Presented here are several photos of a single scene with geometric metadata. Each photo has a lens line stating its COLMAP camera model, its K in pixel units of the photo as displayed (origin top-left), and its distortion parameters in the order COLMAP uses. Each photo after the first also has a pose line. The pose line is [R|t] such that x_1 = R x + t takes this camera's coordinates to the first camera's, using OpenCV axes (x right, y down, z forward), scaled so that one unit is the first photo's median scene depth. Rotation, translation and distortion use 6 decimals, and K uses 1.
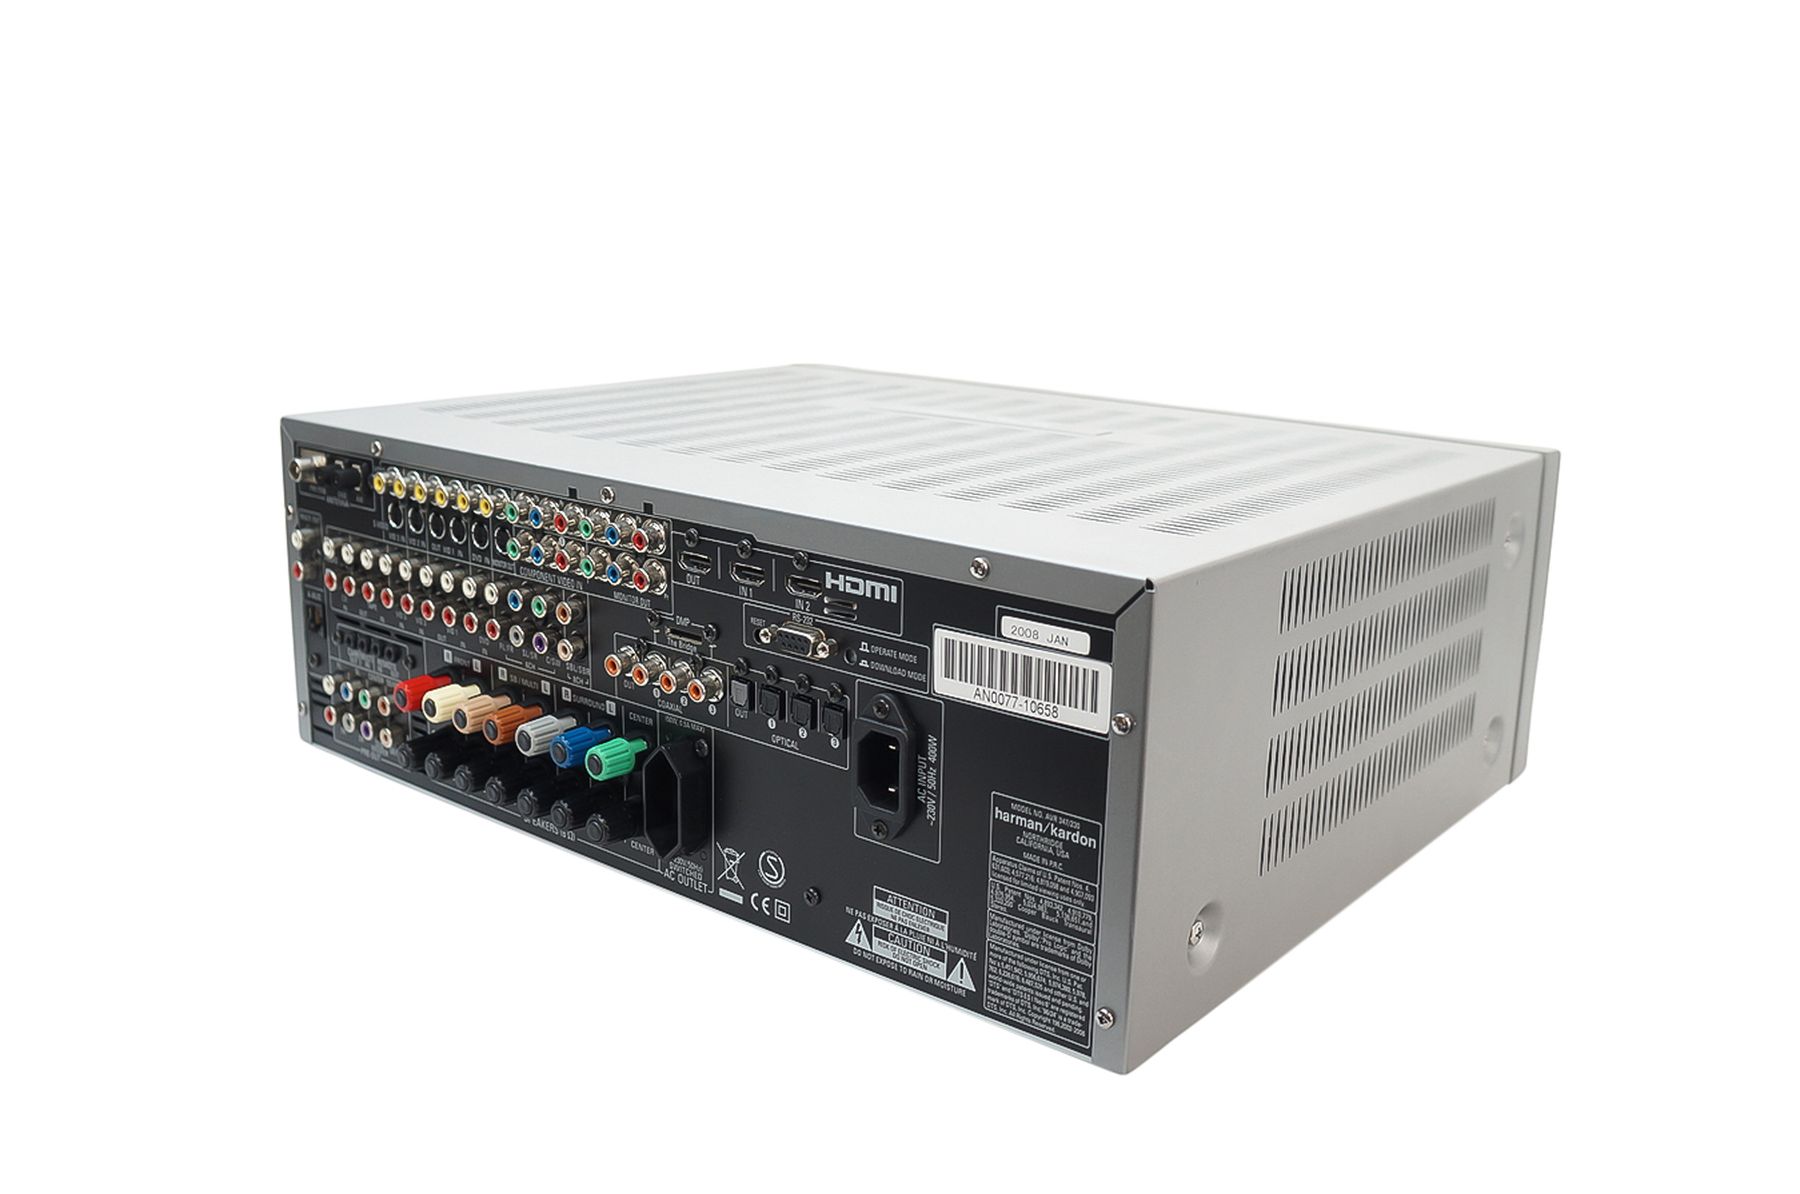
lens RADIAL K [[1618.0, 0, 899.9], [0, 1618.0, 552.8], [0, 0, 1]] dist [-0.146038, 0.138391]
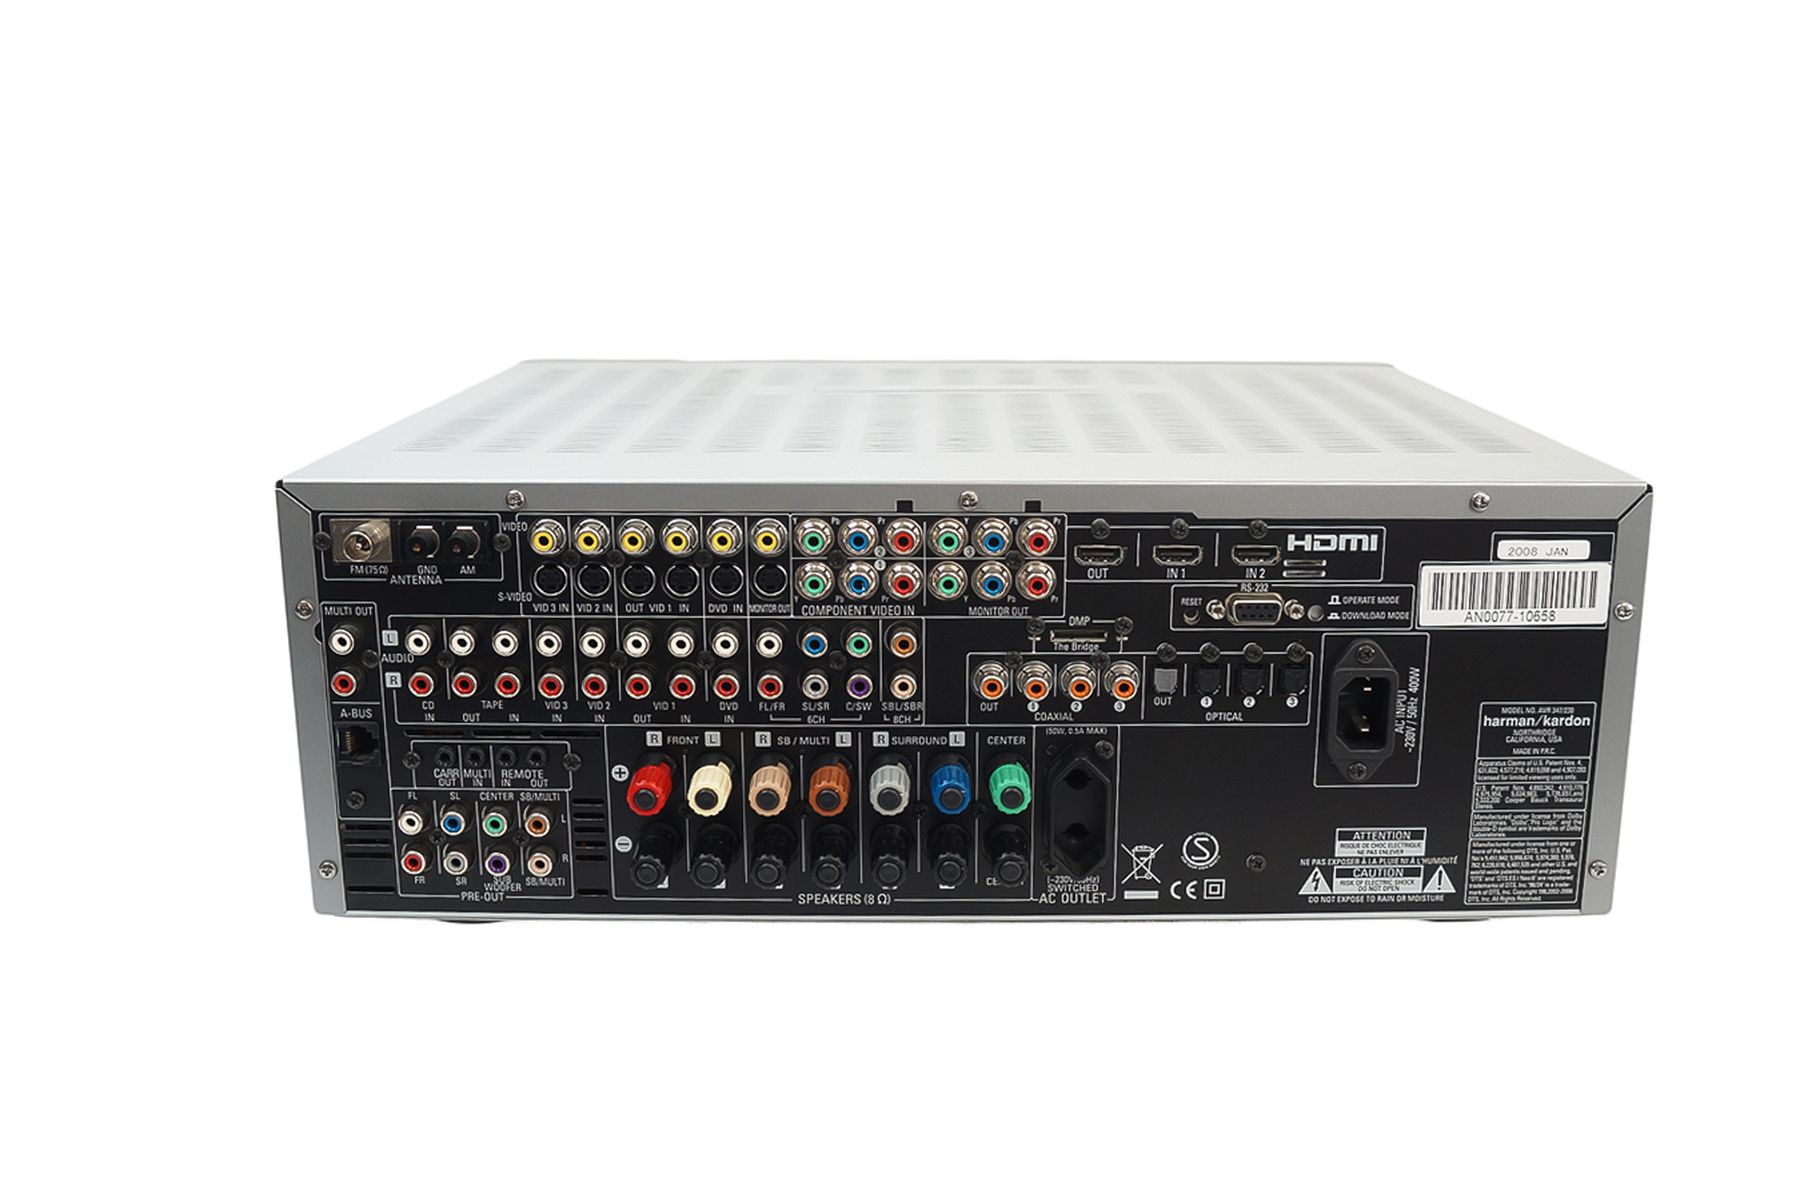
lens RADIAL K [[1618.0, 0, 899.9], [0, 1618.0, 552.8], [0, 0, 1]] dist [-0.146038, 0.138391]
pose [[0.789472, -0.154222, 0.594095, -0.856773], [0.152242, 0.986874, 0.053876, -0.070062], [-0.594606, 0.047912, 0.802589, 0.346396]]
